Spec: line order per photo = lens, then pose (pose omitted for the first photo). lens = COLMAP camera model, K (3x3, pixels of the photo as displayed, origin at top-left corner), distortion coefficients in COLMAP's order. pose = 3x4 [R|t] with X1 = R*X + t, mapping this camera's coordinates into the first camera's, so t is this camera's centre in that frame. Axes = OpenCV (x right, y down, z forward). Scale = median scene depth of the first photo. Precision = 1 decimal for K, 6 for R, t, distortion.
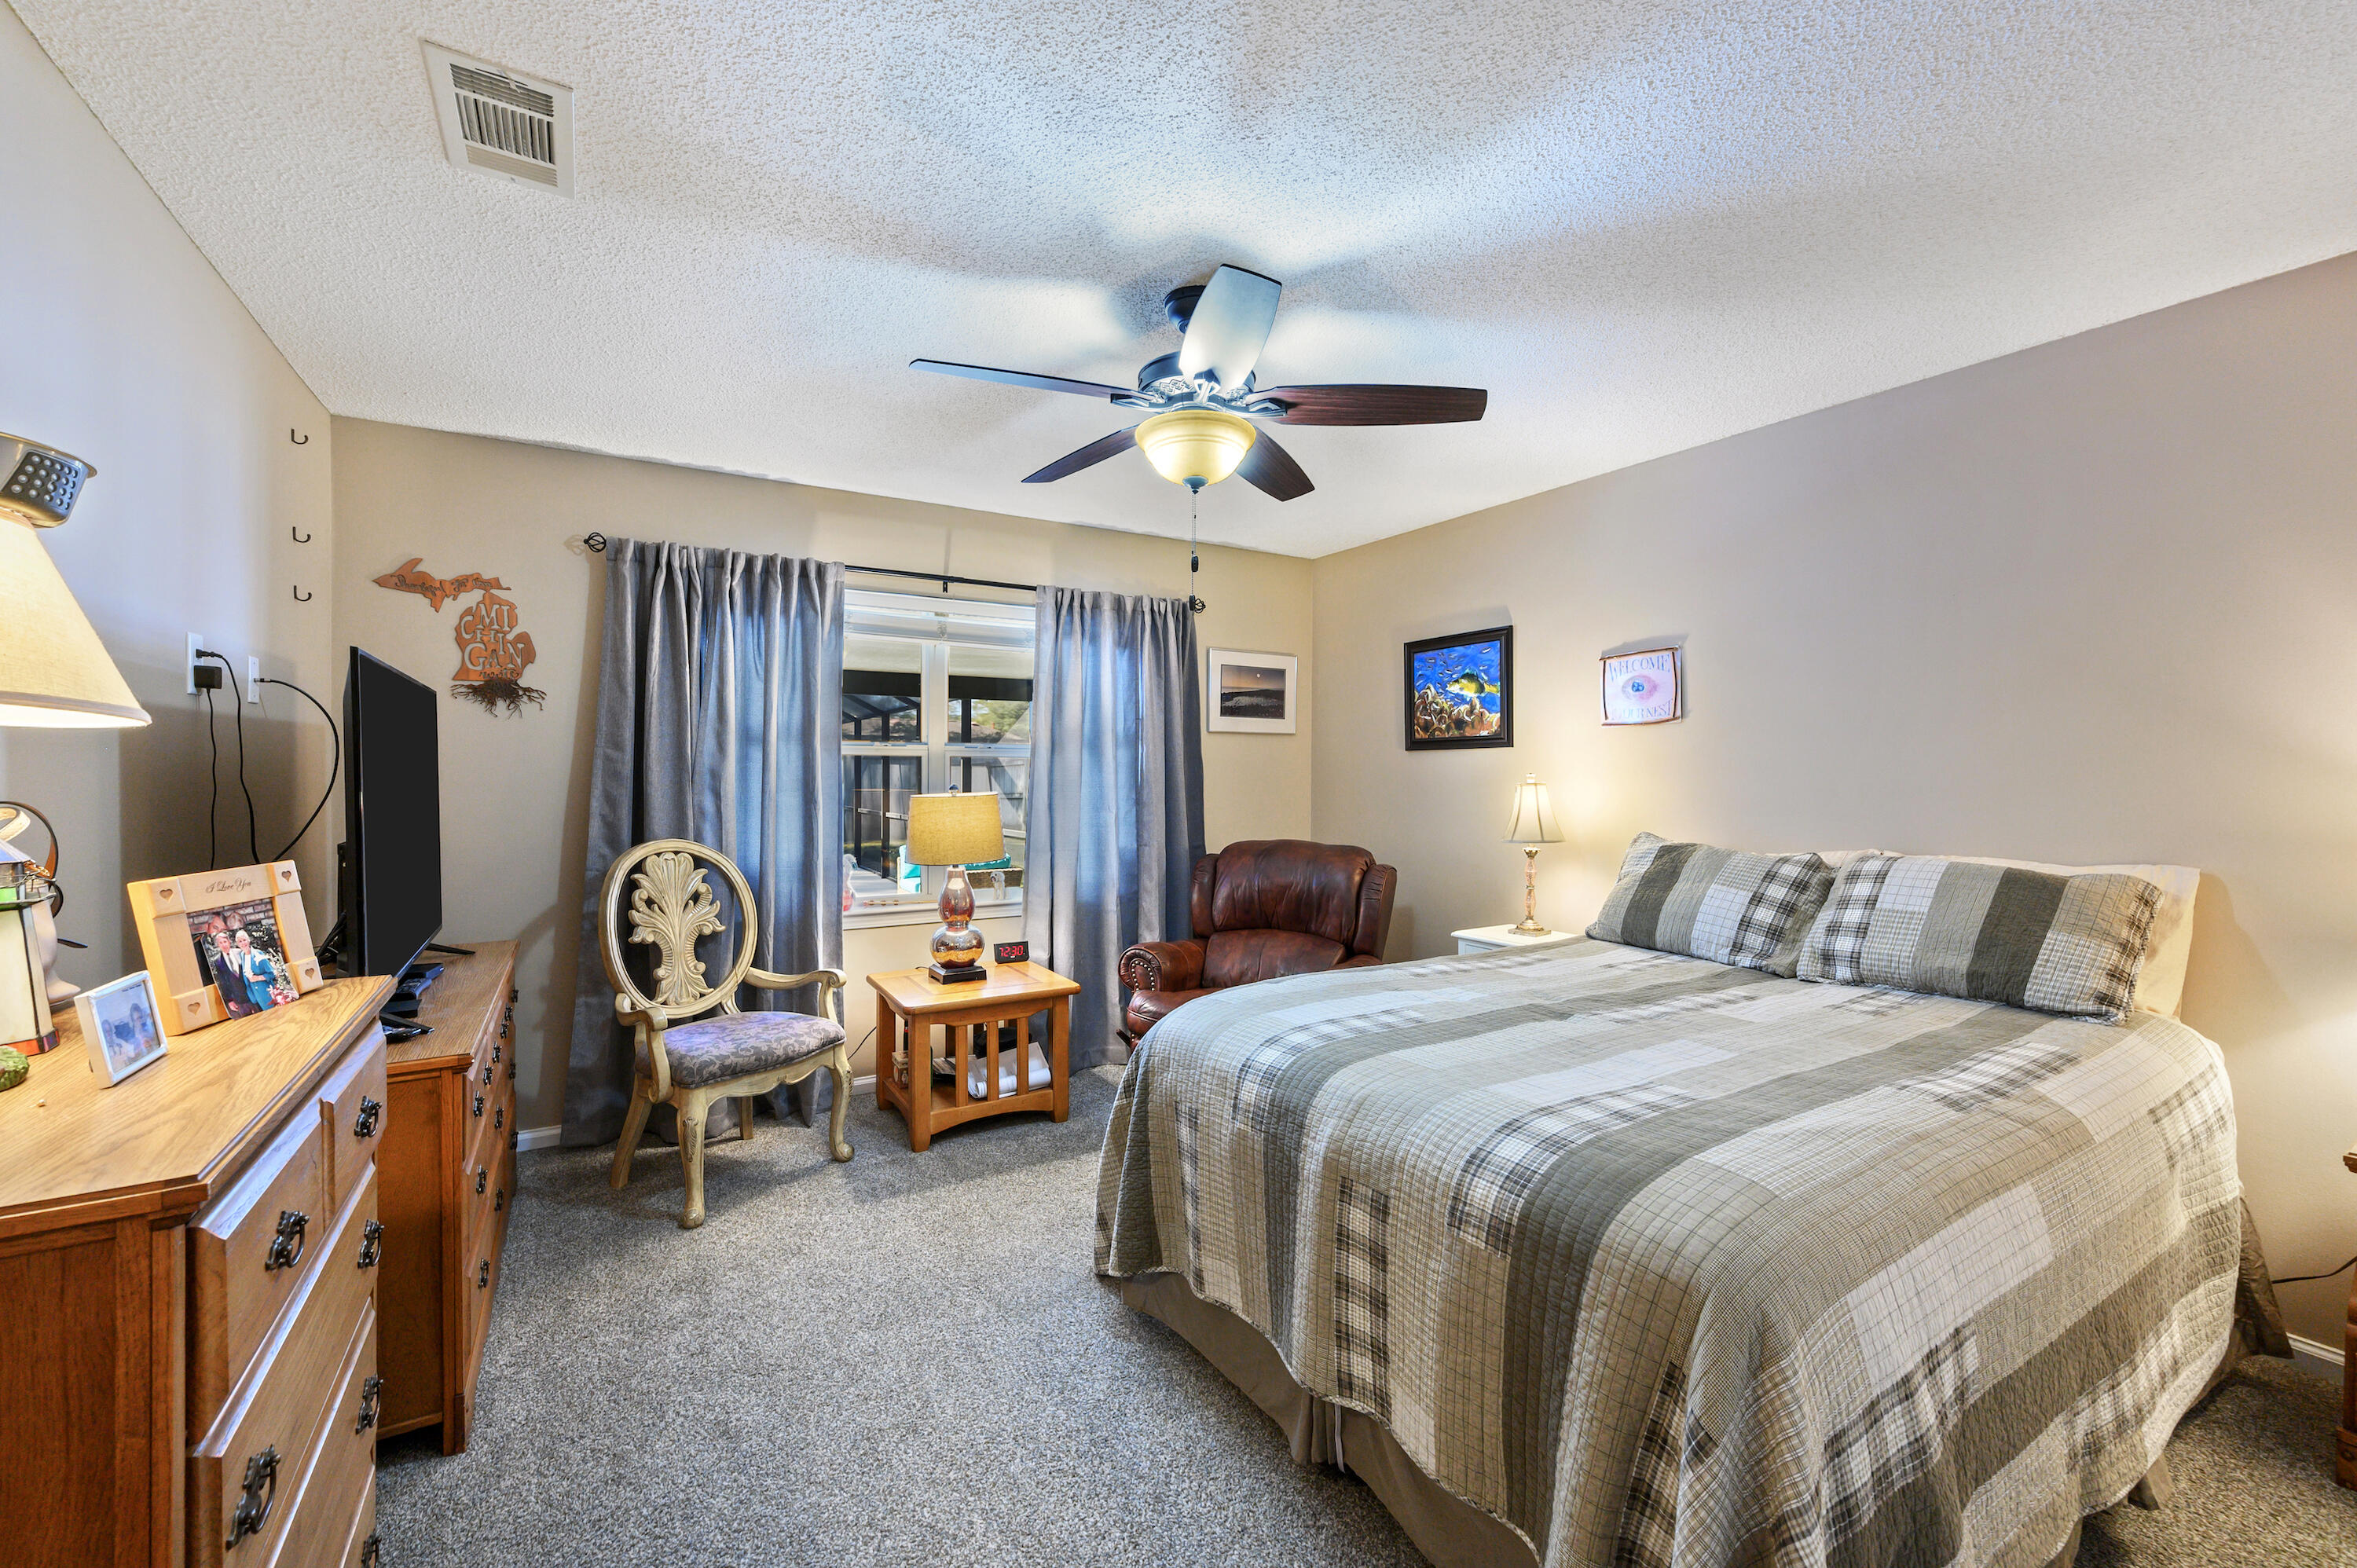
lens RADIAL K [[954.7, 0, 1178.5], [0, 954.7, 784.0], [0, 0, 1]] dist [-0.000040, -0.000006]
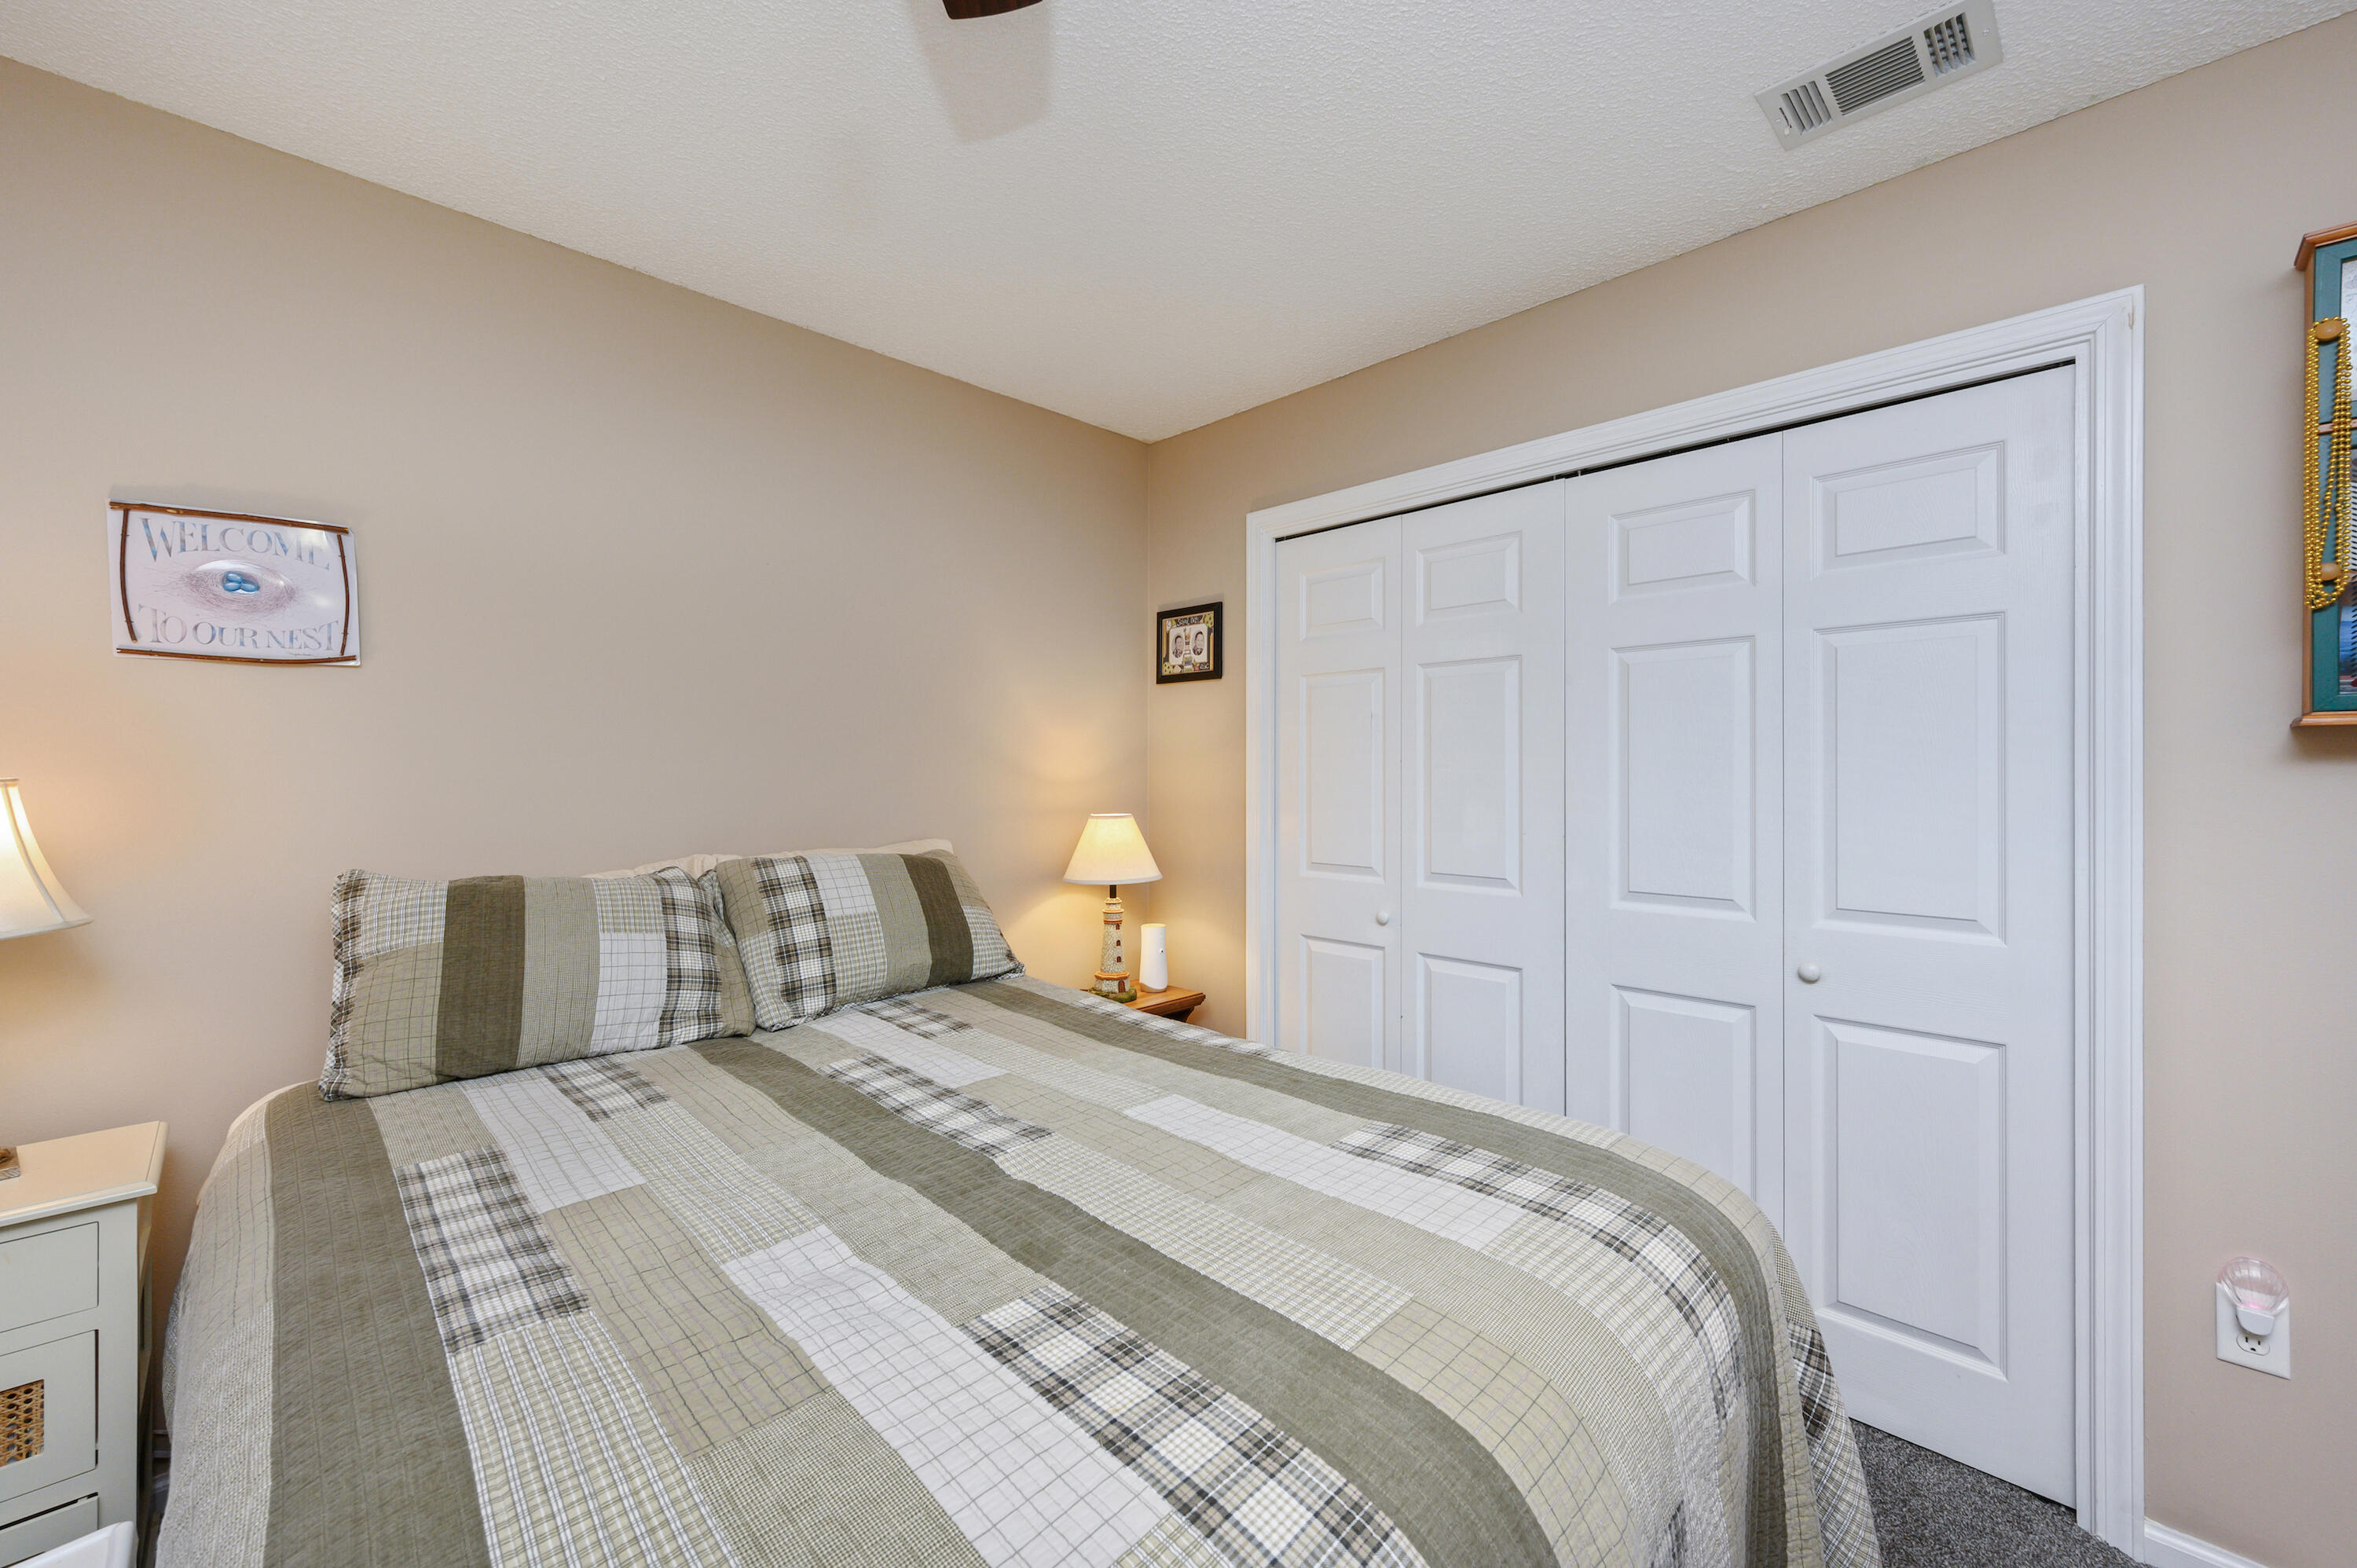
lens RADIAL K [[940.0, 0, 1168.8], [0, 940.0, 770.6], [0, 0, 1]] dist [-0.000867, -0.000066]
pose [[-0.234187, -0.003407, 0.972186, -0.141579], [0.012345, 0.999903, 0.006478, -0.002746], [-0.972113, 0.013519, -0.234122, 0.818225]]
